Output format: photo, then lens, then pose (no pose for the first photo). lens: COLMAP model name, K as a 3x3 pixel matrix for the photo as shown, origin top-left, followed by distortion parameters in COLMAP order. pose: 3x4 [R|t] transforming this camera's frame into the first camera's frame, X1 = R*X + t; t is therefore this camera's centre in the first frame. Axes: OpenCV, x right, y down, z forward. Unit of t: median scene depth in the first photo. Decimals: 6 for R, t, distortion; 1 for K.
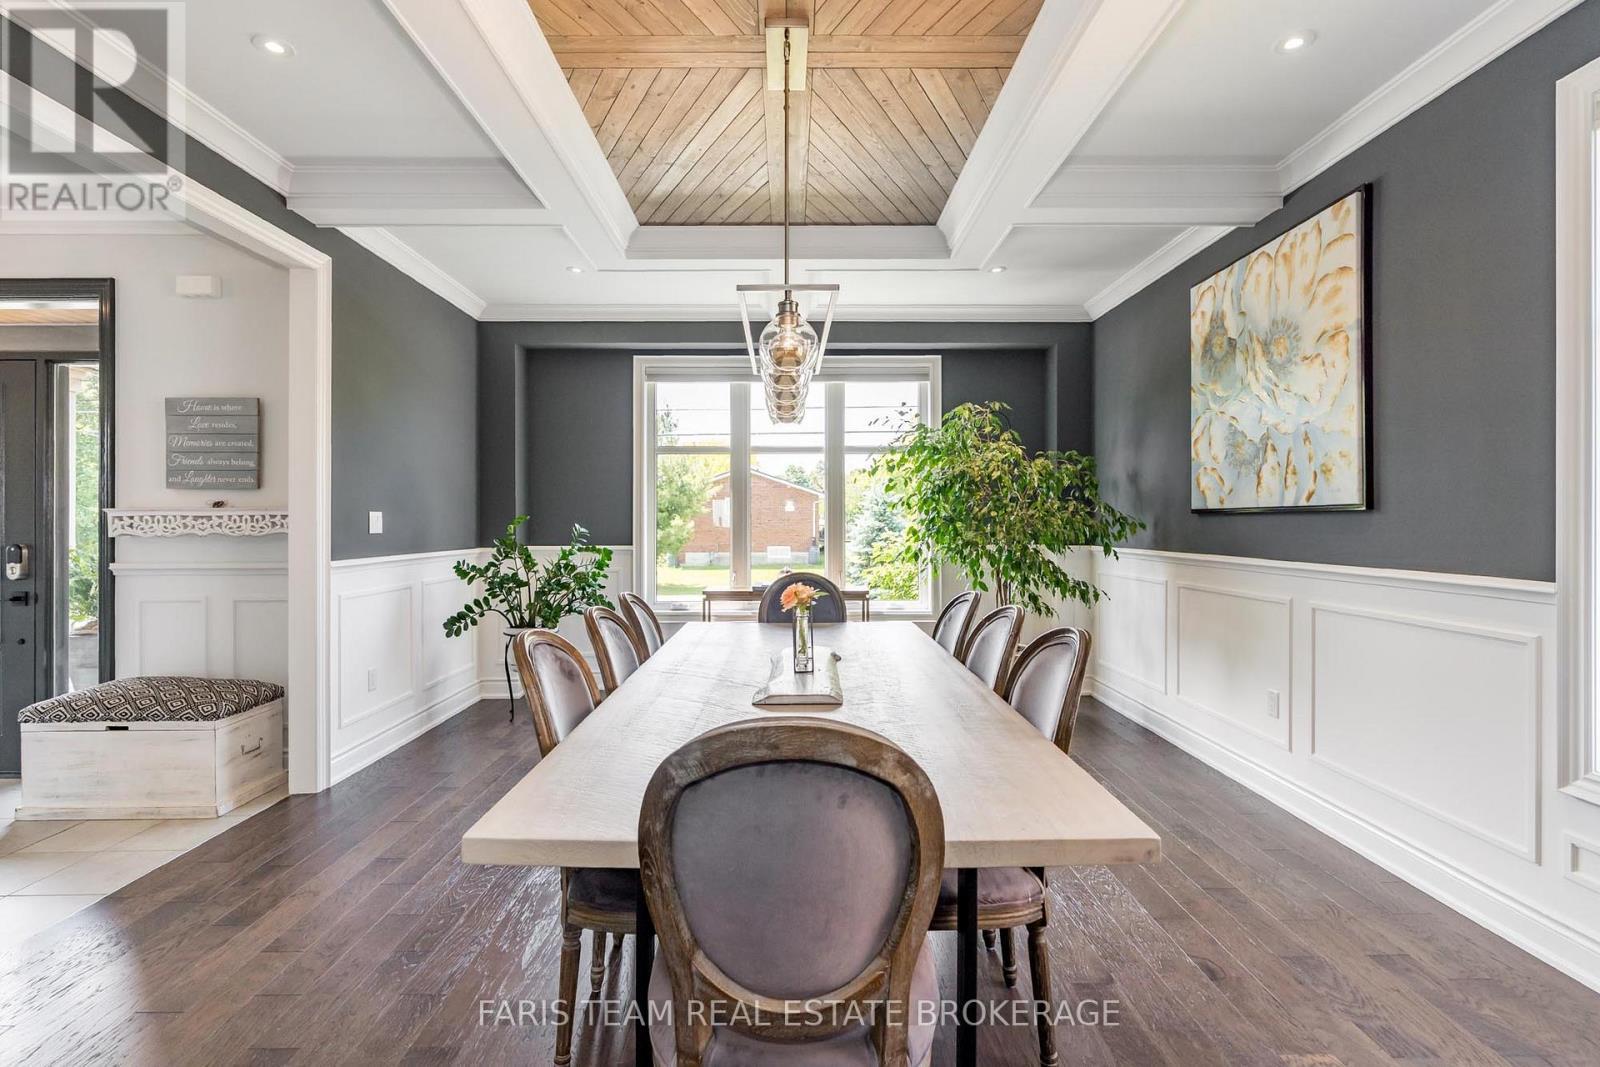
lens RADIAL K [[734.7, 0, 794.7], [0, 734.7, 522.4], [0, 0, 1]] dist [0.003035, 0.000329]
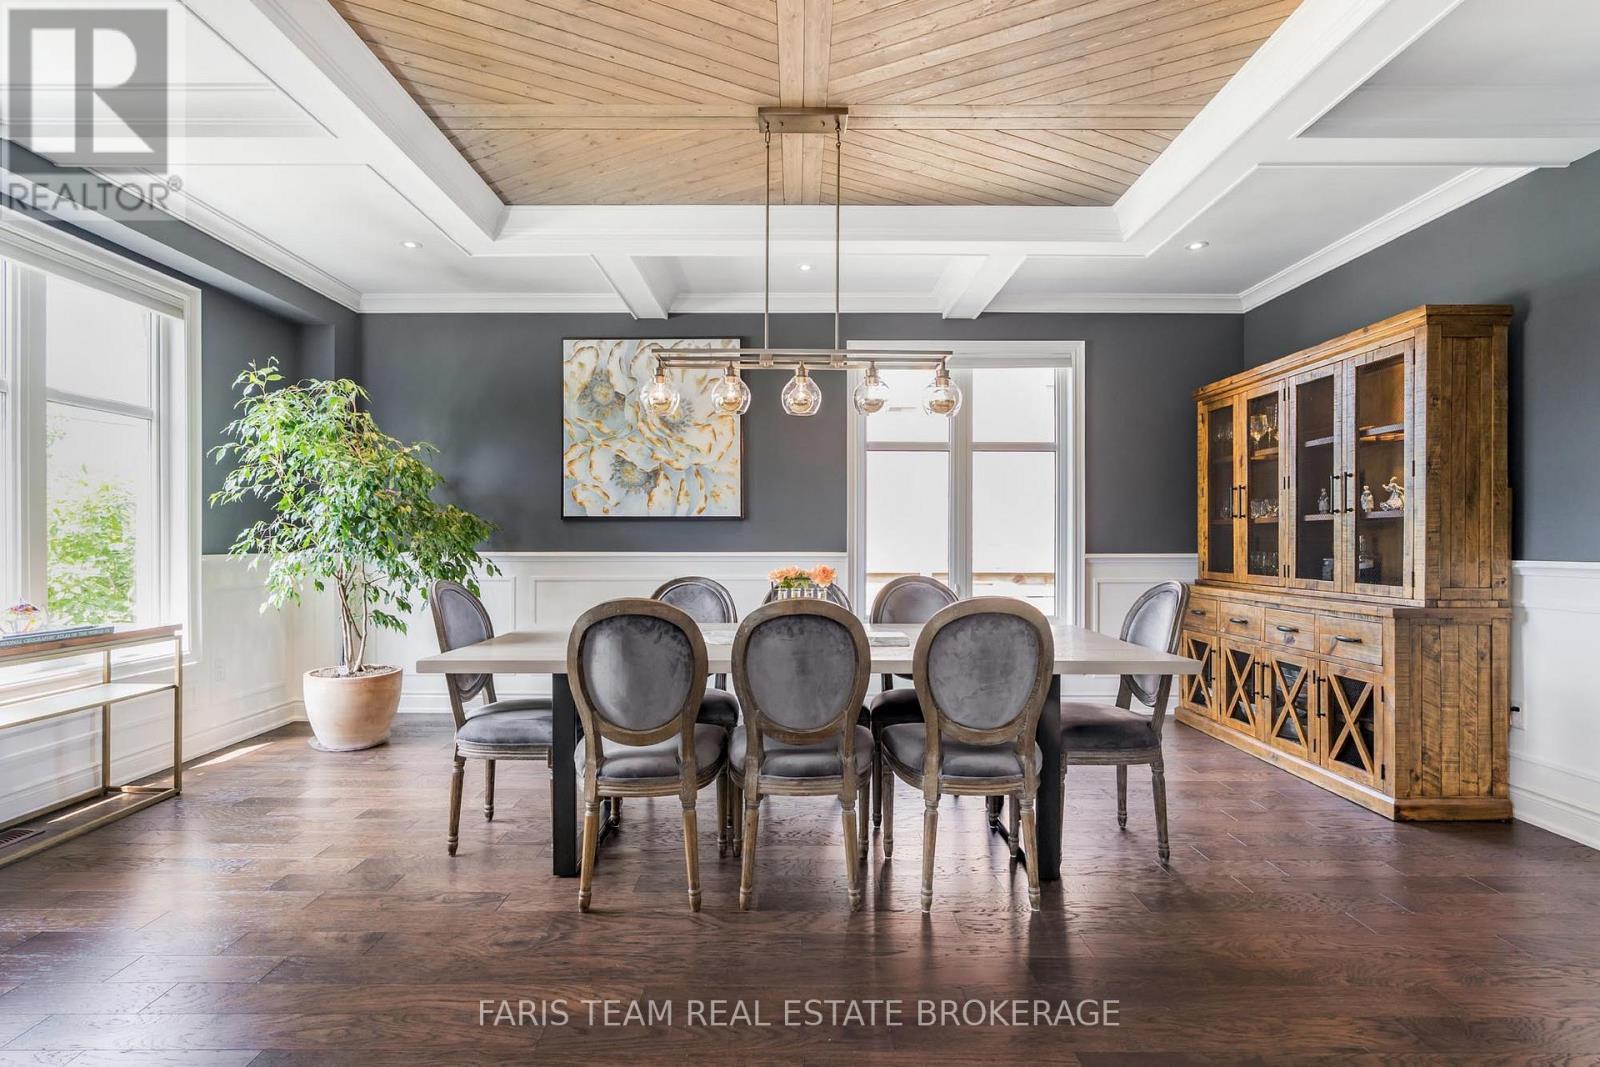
lens RADIAL K [[734.7, 0, 794.6], [0, 734.7, 535.4], [0, 0, 1]] dist [0.003035, 0.000329]
pose [[0.013790, -0.000529, 0.999905, -0.799073], [0.004955, 0.999988, 0.000461, 0.017881], [-0.999893, 0.004948, 0.013792, 0.672262]]
